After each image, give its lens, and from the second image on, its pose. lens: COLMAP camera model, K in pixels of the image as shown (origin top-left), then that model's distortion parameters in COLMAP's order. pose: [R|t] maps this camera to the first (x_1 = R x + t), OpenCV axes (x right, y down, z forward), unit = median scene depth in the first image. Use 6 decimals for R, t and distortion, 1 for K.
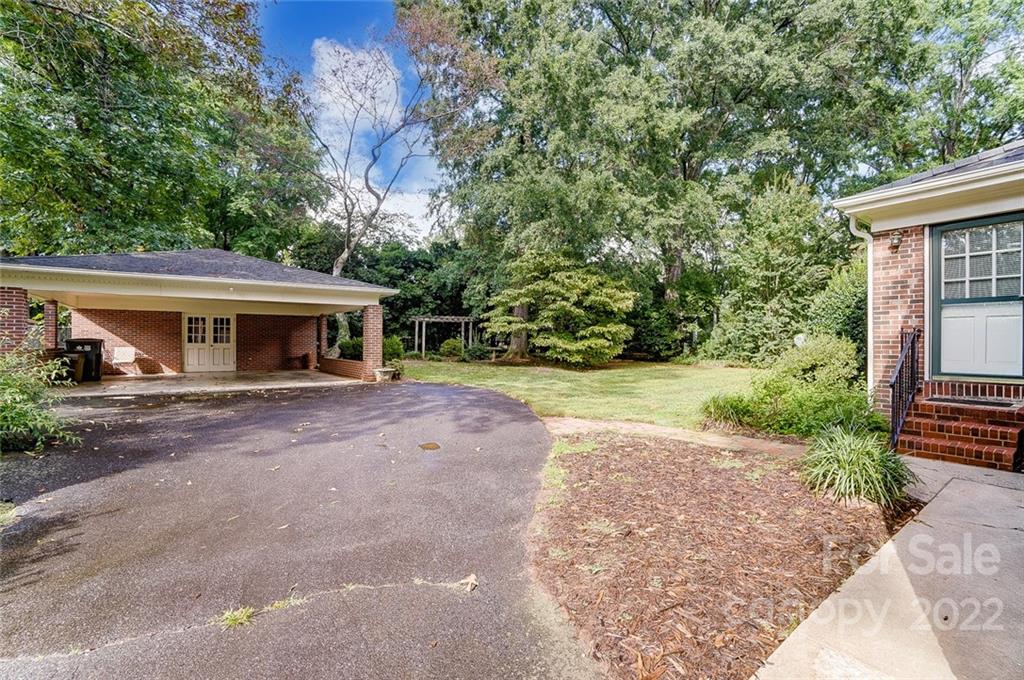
lens RADIAL K [[451.1, 0, 512.0], [0, 451.1, 340.0], [0, 0, 1]] dist [-0.019761, -0.000038]
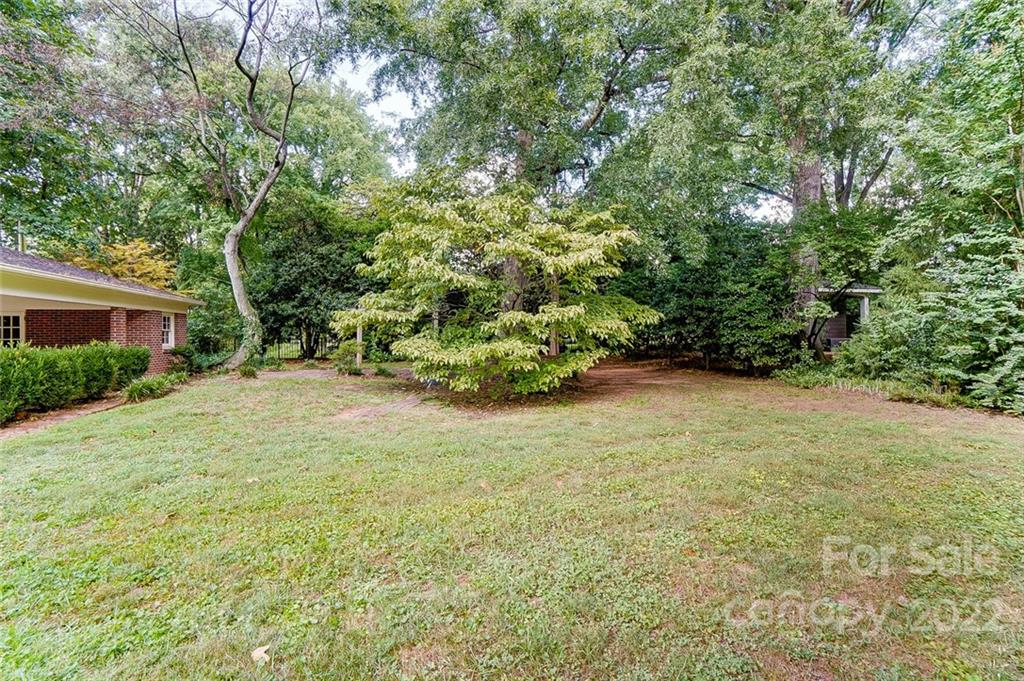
lens RADIAL K [[447.1, 0, 512.0], [0, 447.1, 340.5], [0, 0, 1]] dist [-0.001656, -0.000174]
pose [[0.942226, -0.009504, -0.334843, 0.292672], [0.014317, 0.999827, 0.011910, -0.006124], [0.334671, -0.016016, 0.942199, 0.506735]]
